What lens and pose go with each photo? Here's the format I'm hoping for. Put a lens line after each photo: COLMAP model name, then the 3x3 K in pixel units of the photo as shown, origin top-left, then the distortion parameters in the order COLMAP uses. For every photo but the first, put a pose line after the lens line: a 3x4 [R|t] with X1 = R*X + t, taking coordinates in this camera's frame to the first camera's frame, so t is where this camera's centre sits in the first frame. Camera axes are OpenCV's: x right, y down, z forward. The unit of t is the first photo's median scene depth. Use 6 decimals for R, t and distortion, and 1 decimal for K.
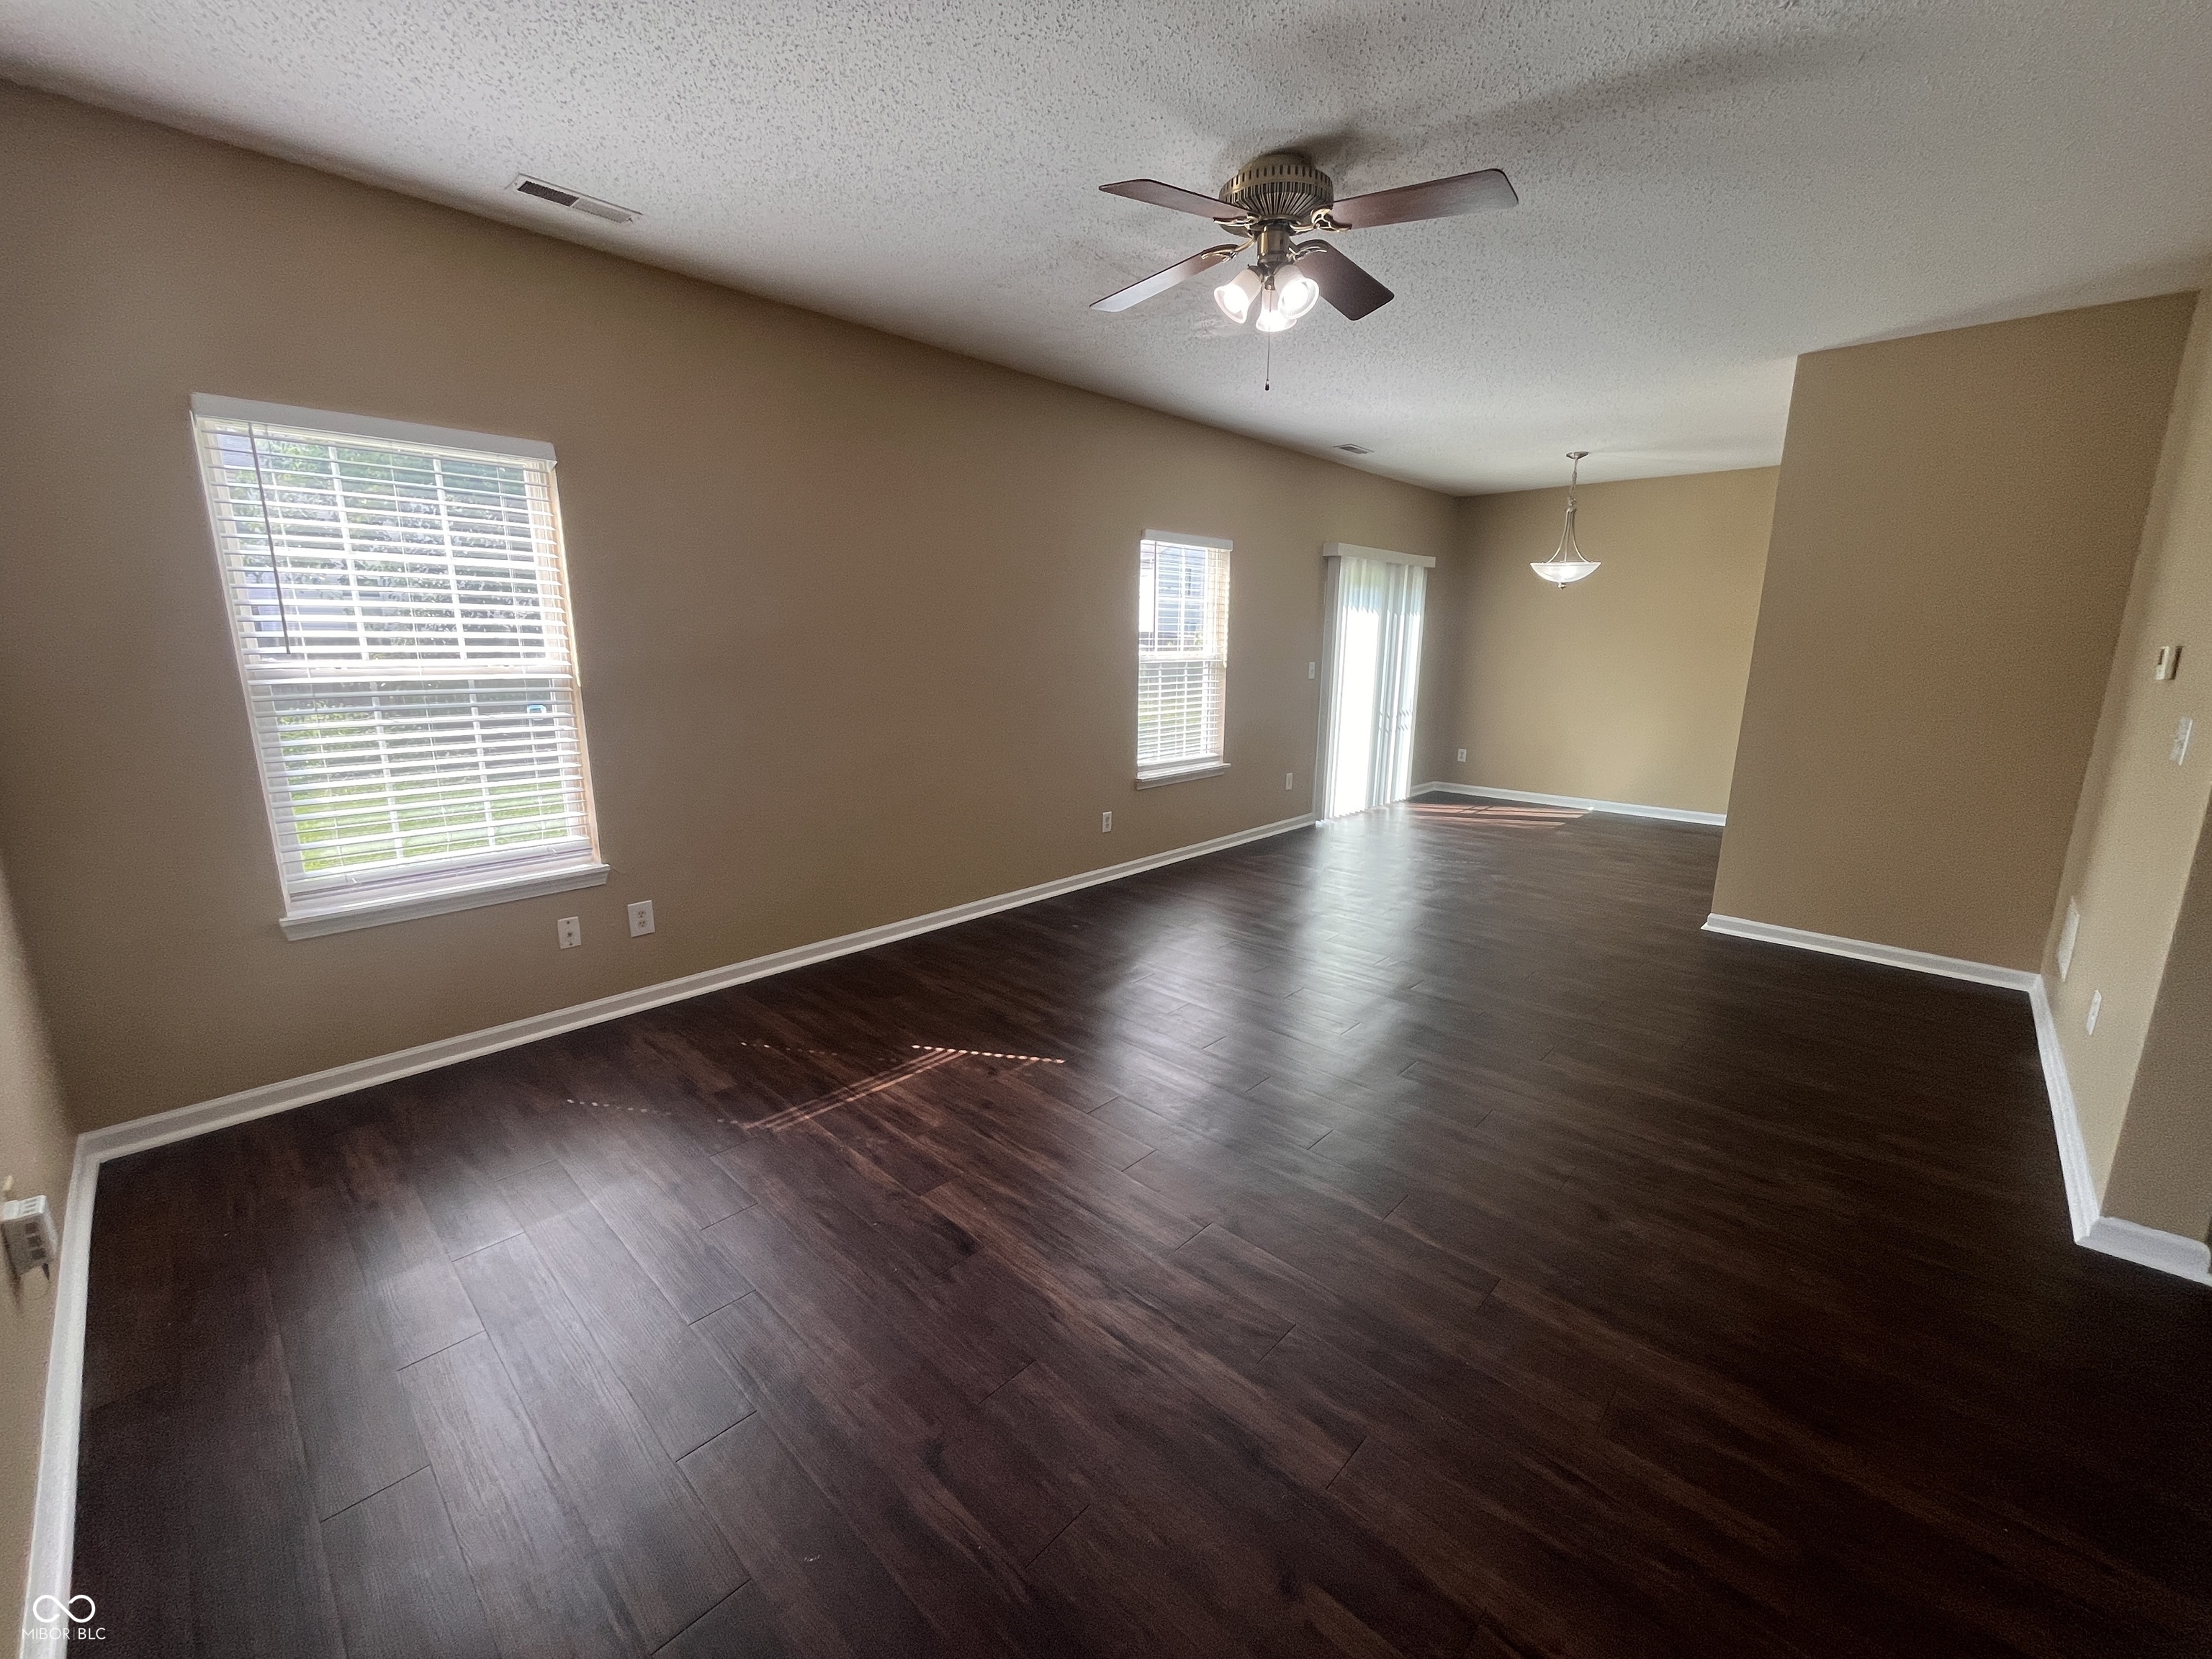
lens RADIAL K [[896.4, 0, 1106.0], [0, 896.4, 829.5], [0, 0, 1]] dist [0.001687, 0.000121]
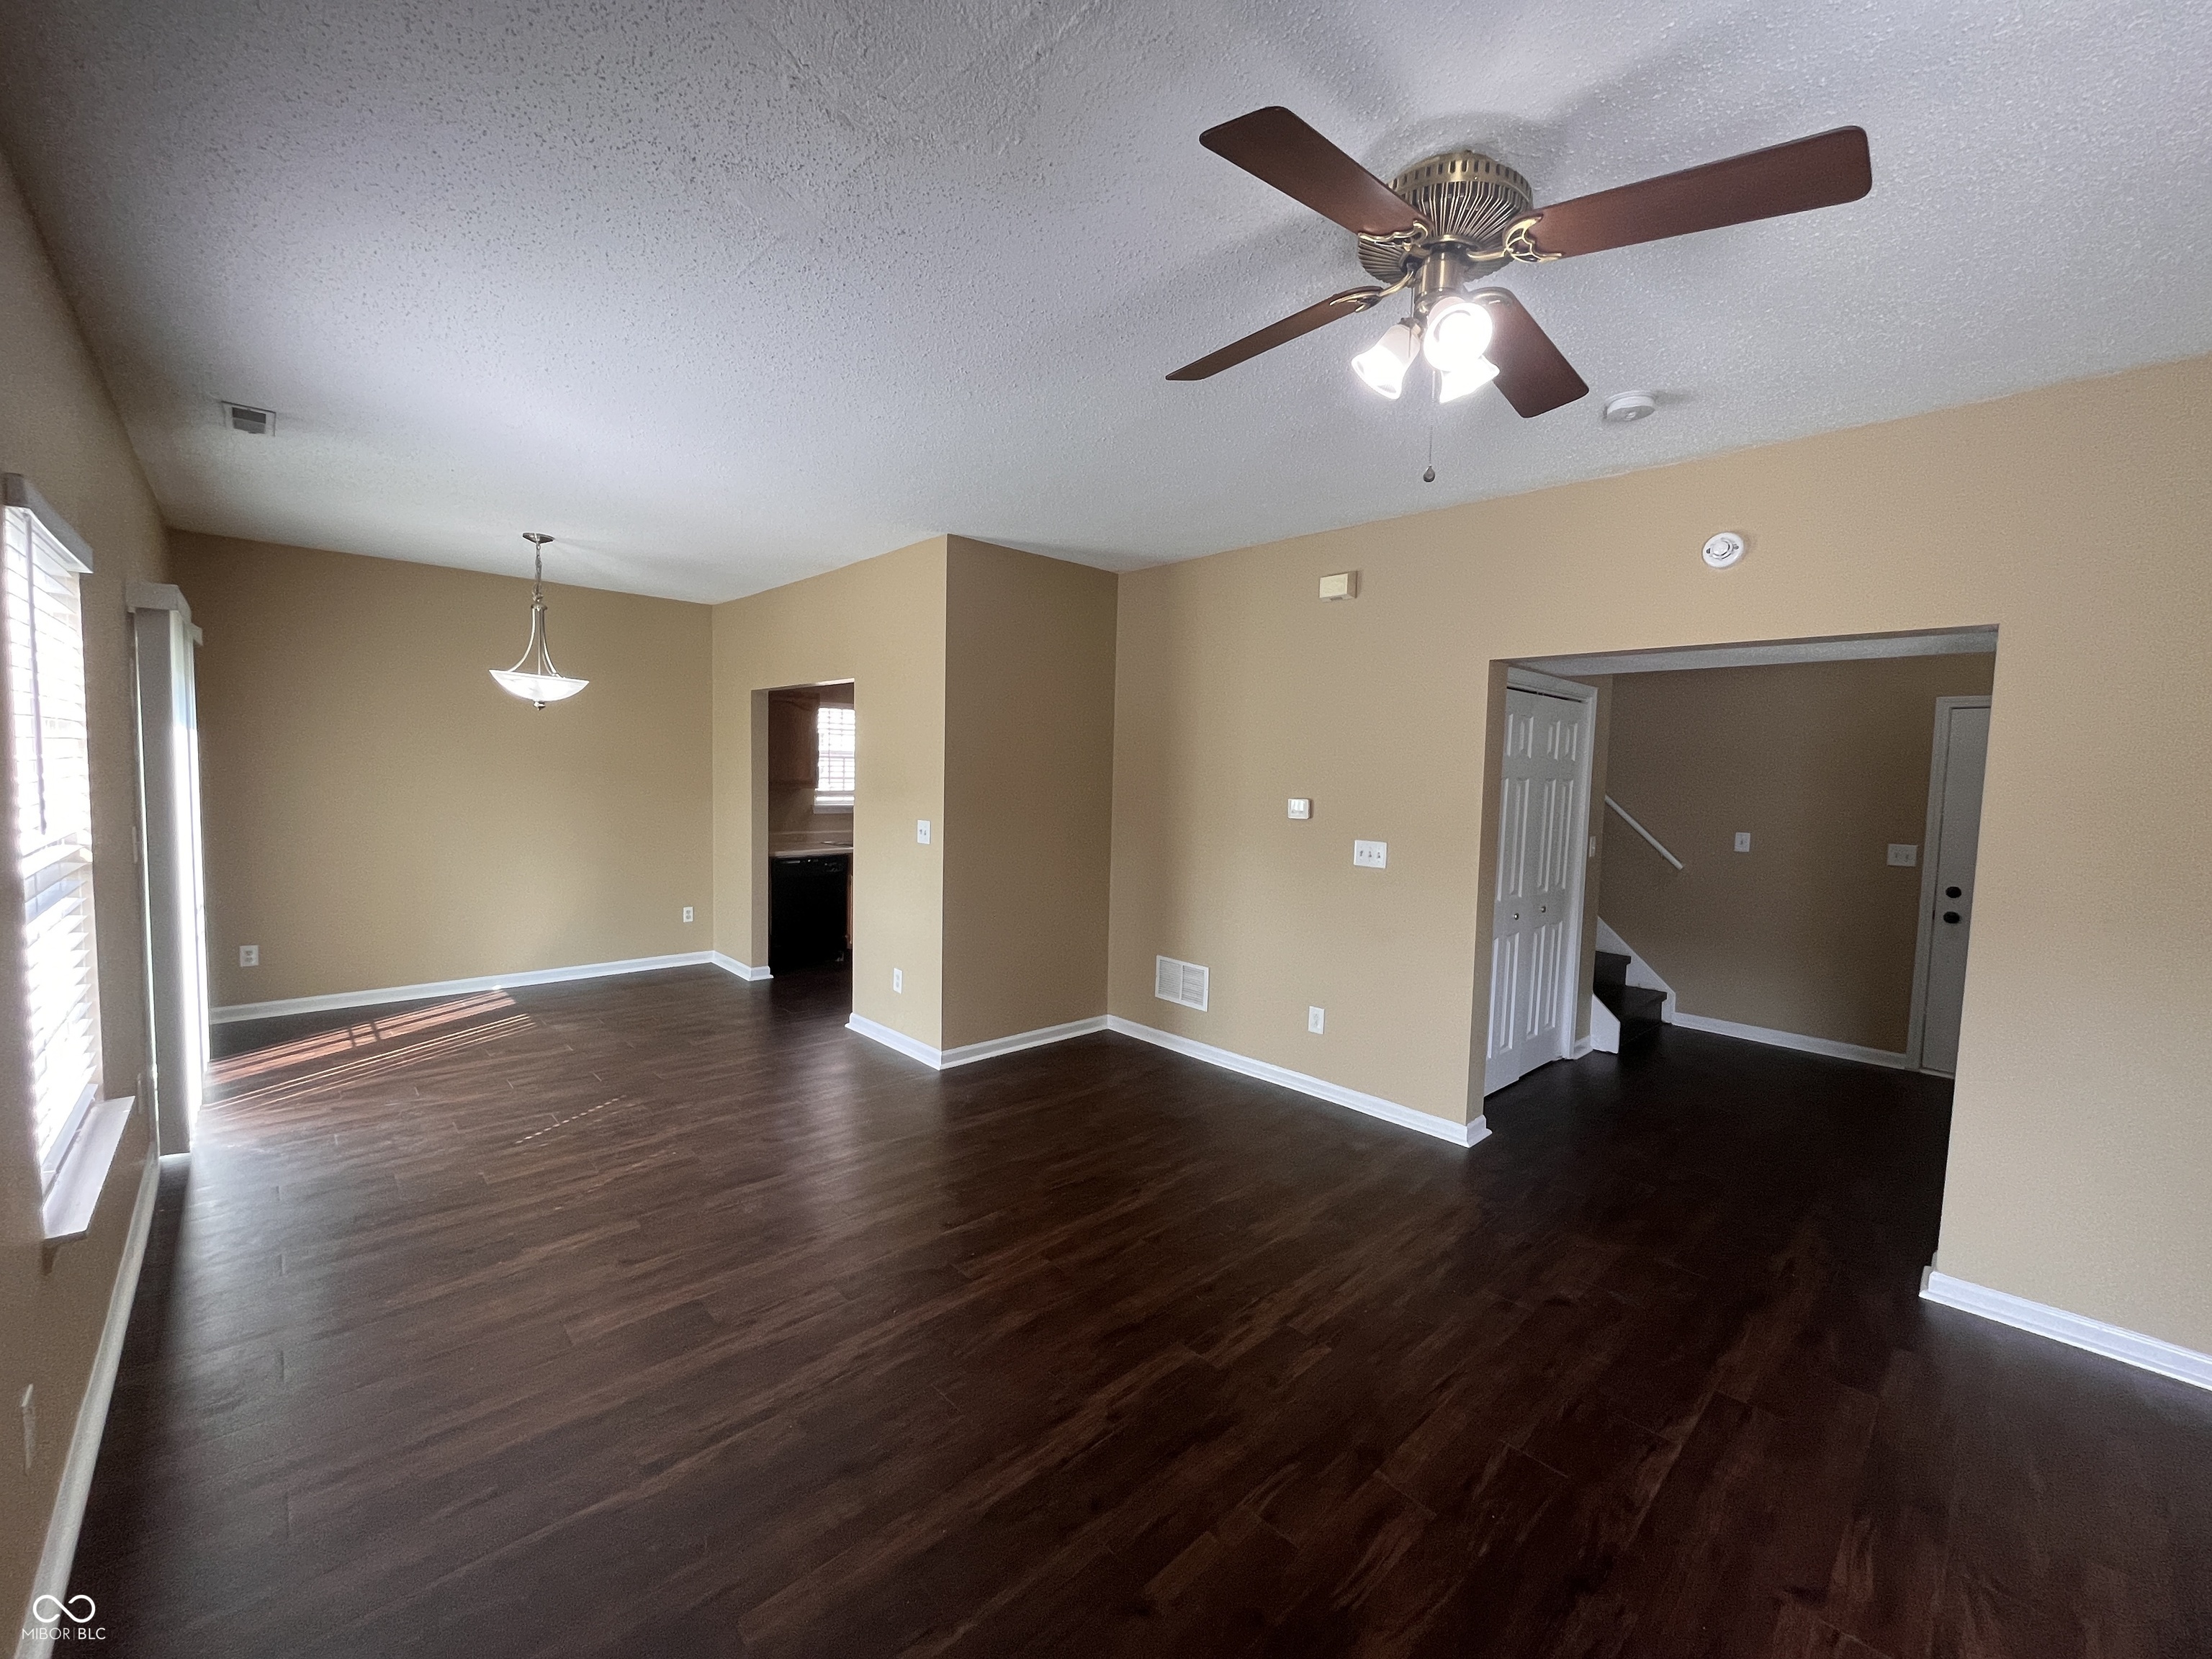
lens RADIAL K [[896.4, 0, 1106.0], [0, 896.4, 829.5], [0, 0, 1]] dist [0.001687, 0.000121]
pose [[0.058276, -0.070765, 0.995789, -0.225173], [0.184715, 0.981025, 0.058906, -0.130049], [-0.981063, 0.180504, 0.070242, 0.516626]]
